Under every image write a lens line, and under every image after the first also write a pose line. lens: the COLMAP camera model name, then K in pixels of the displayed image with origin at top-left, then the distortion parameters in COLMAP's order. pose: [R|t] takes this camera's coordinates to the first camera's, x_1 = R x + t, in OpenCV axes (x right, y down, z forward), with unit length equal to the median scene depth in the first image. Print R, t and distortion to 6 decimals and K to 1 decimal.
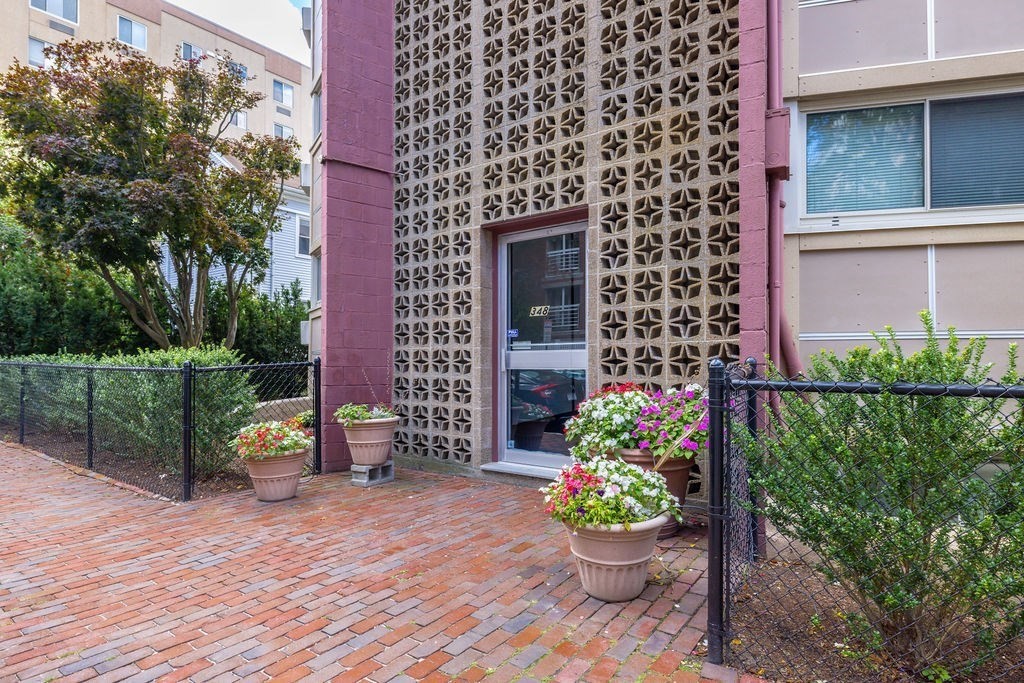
lens RADIAL K [[582.5, 0, 513.1], [0, 582.5, 347.1], [0, 0, 1]] dist [-0.000229, 0.000023]
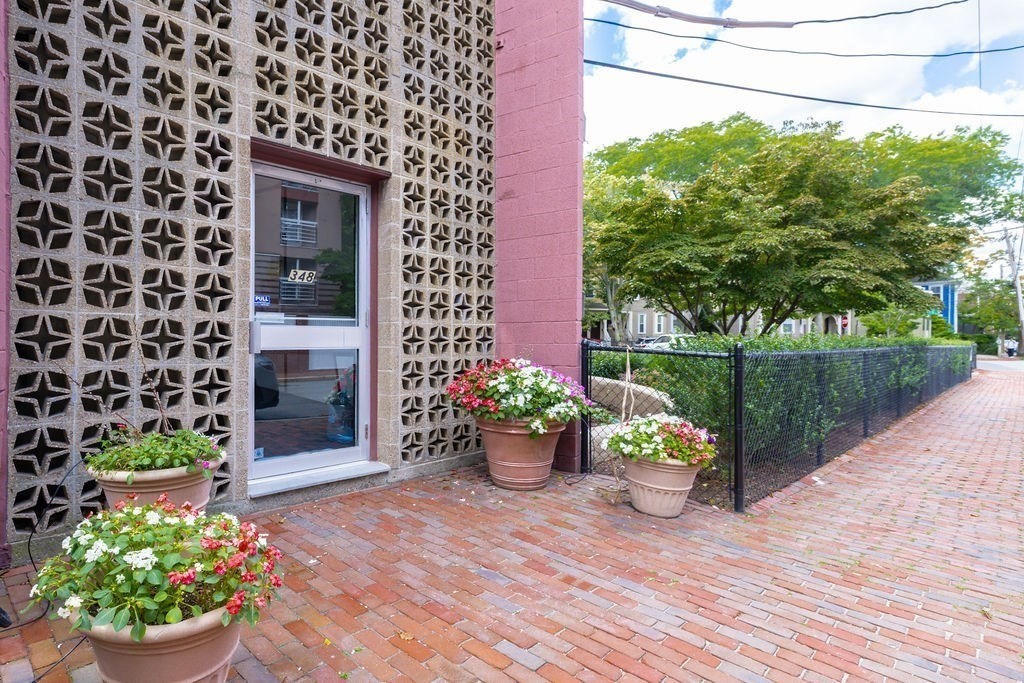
lens RADIAL K [[461.8, 0, 513.0], [0, 461.8, 340.2], [0, 0, 1]] dist [-0.000957, -0.000067]
pose [[0.232533, 0.002147, 0.972586, -0.527871], [-0.025536, 0.999666, 0.003898, 0.015978], [-0.972253, -0.025742, 0.232510, 0.605797]]
